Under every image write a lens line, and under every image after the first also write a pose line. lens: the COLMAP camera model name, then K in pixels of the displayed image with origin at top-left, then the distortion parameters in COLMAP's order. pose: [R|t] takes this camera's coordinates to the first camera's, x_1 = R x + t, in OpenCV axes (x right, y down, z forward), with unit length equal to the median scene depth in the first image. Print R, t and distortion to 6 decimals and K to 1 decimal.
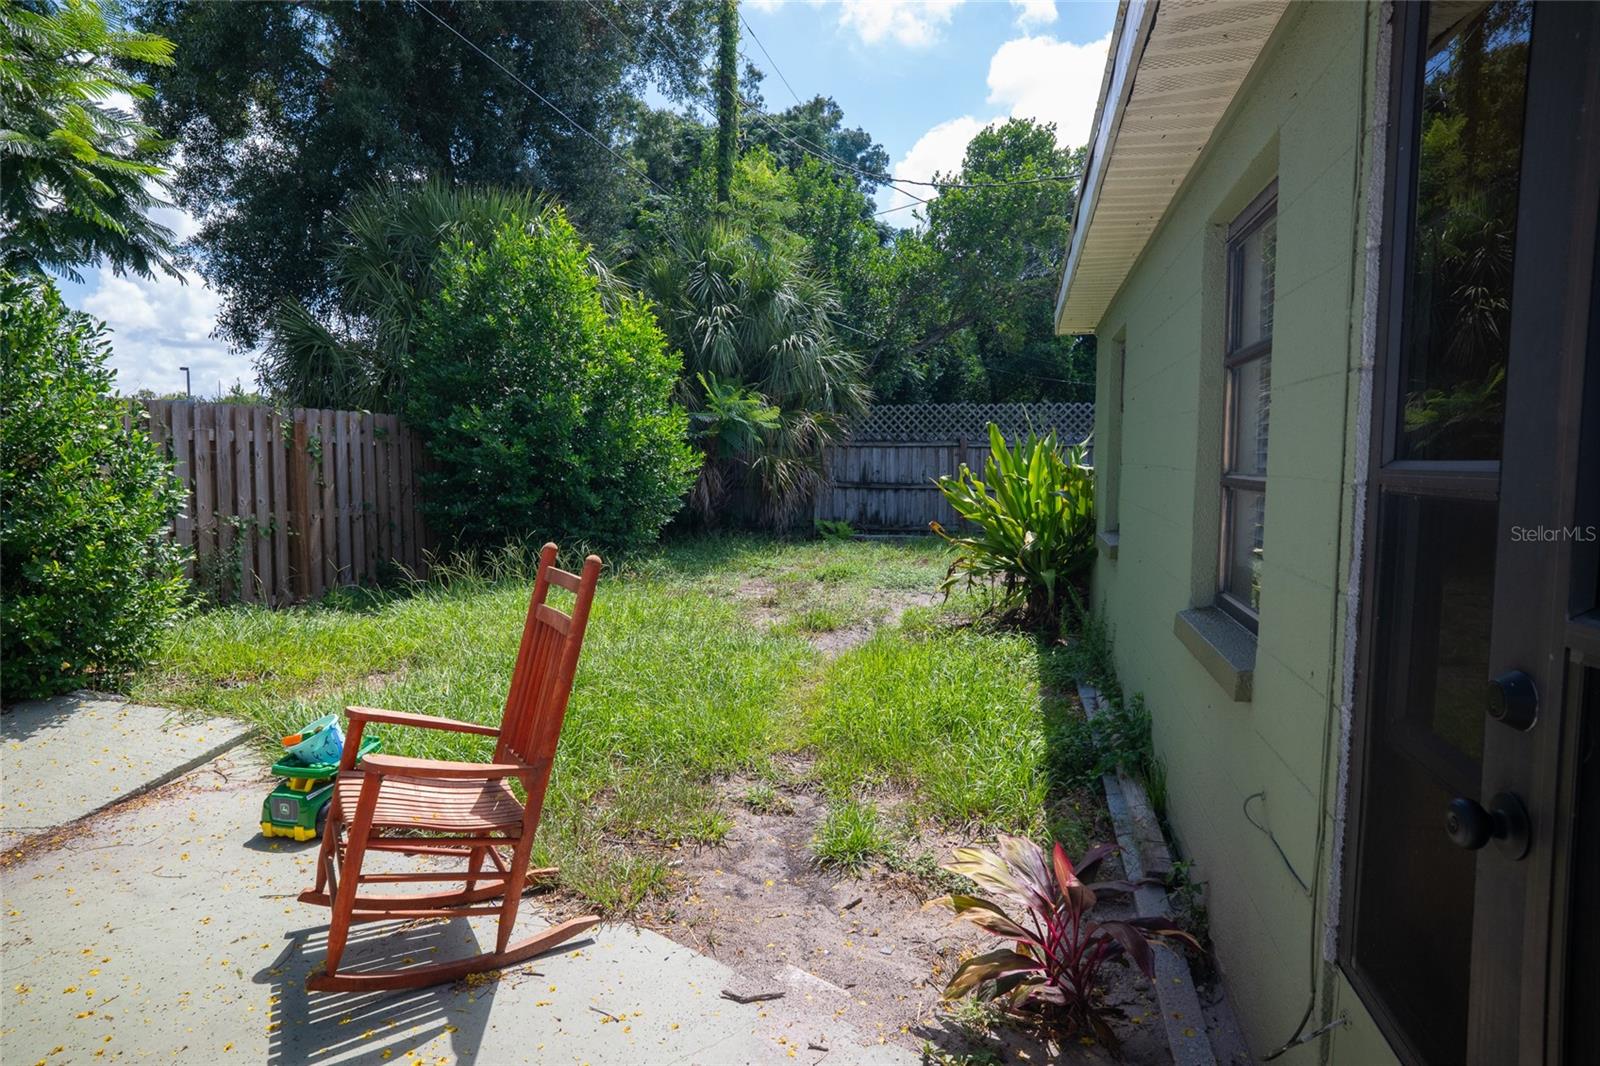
lens RADIAL K [[952.4, 0, 804.2], [0, 952.4, 536.3], [0, 0, 1]] dist [-0.066358, 0.050006]
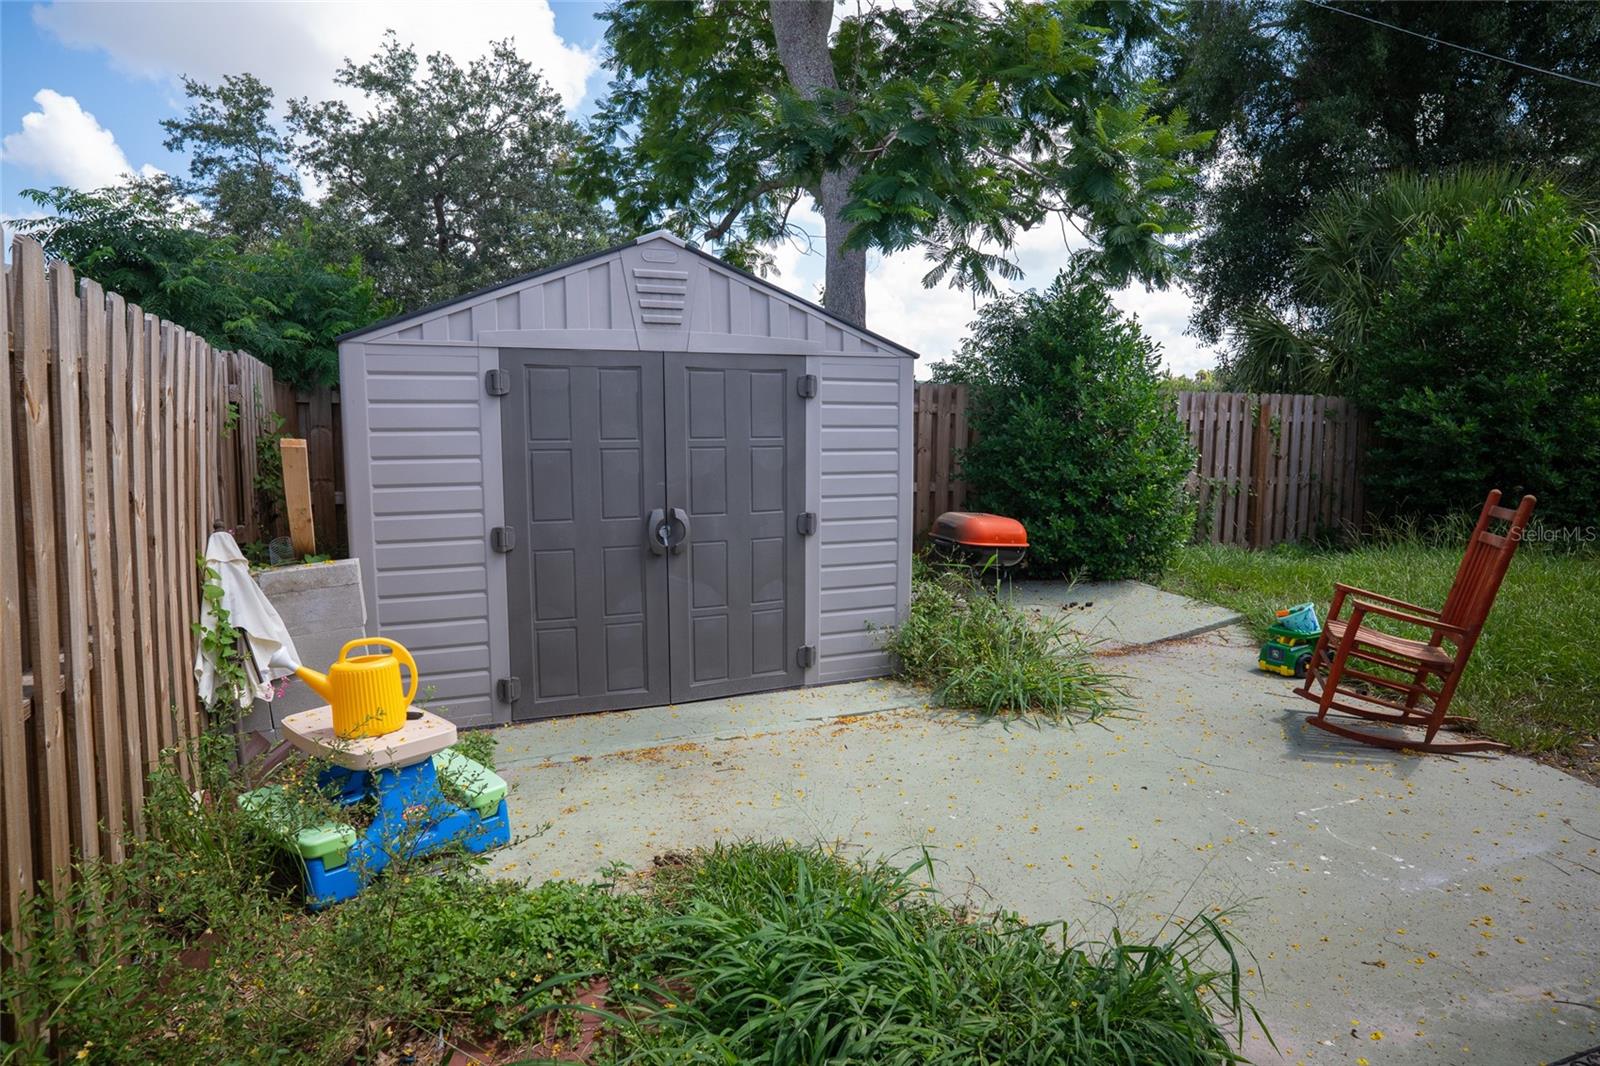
lens RADIAL K [[952.4, 0, 784.0], [0, 952.4, 534.5], [0, 0, 1]] dist [-0.066358, 0.050006]
pose [[0.604924, 0.084896, -0.791745, 0.052081], [-0.069459, 0.996136, 0.053743, 0.018743], [0.793248, 0.022483, 0.608483, -0.183068]]
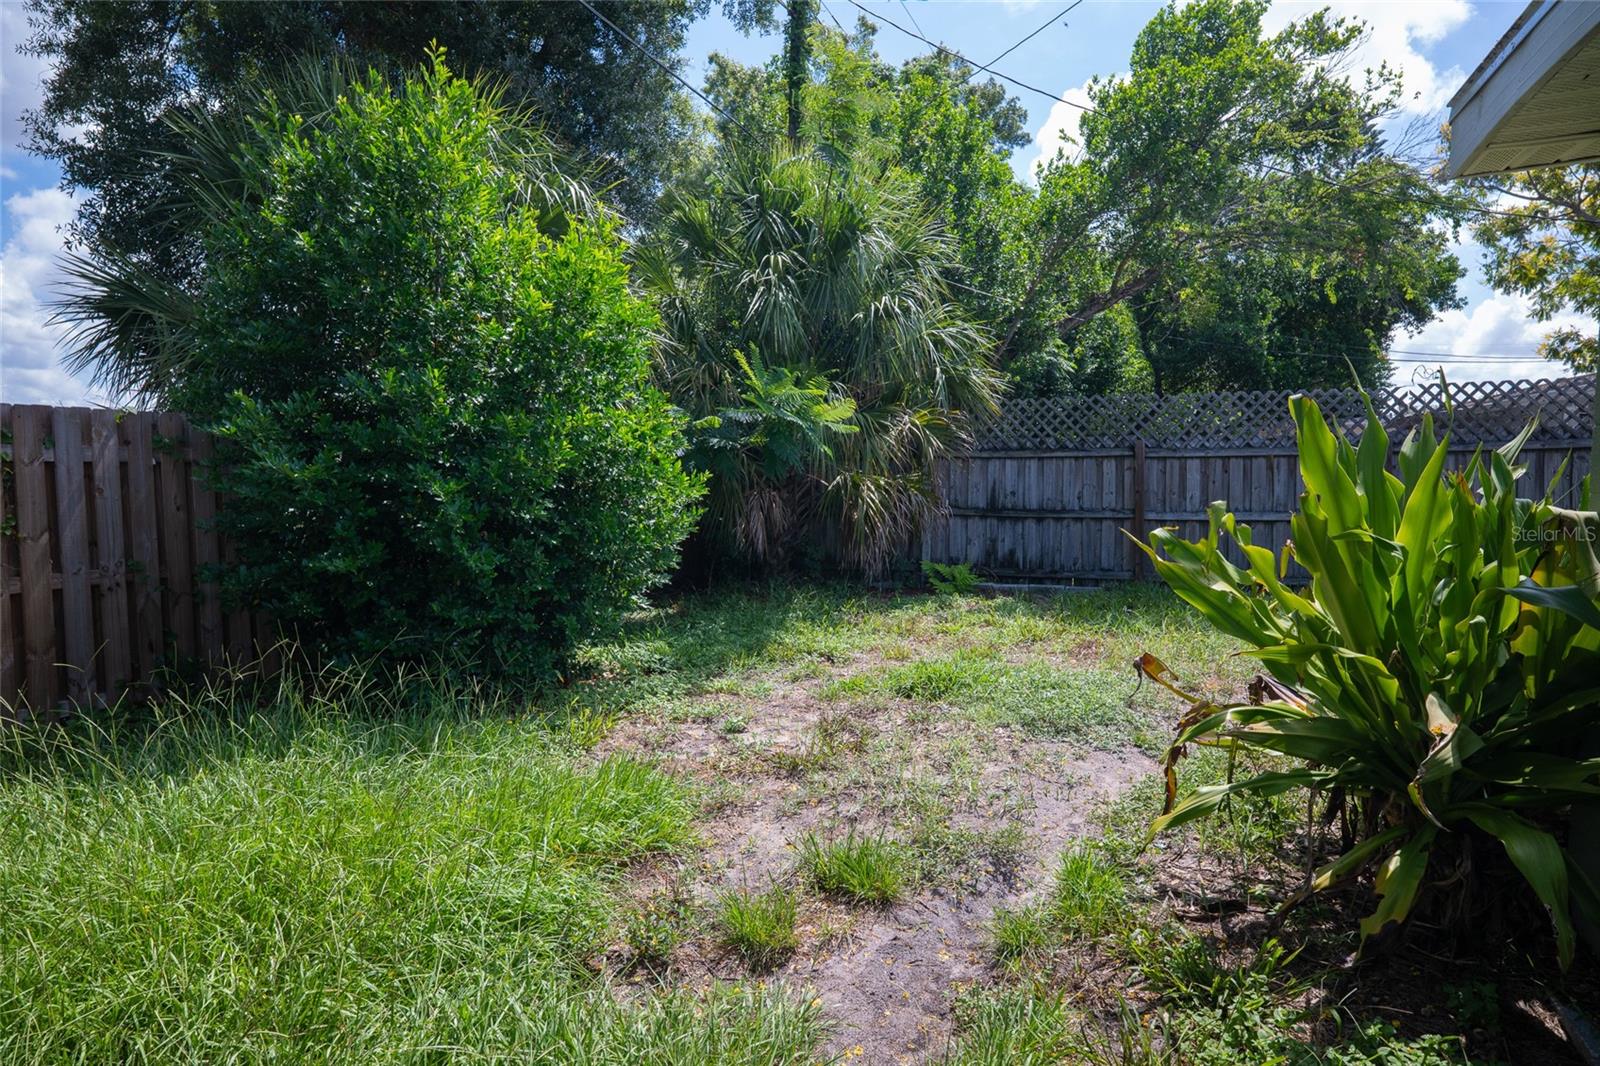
lens RADIAL K [[952.4, 0, 805.0], [0, 952.4, 525.4], [0, 0, 1]] dist [-0.066358, 0.050006]
pose [[0.989804, 0.000353, -0.142437, 0.031762], [-0.003579, 0.999743, -0.022399, -0.035171], [0.142392, 0.022680, 0.989550, 0.359099]]
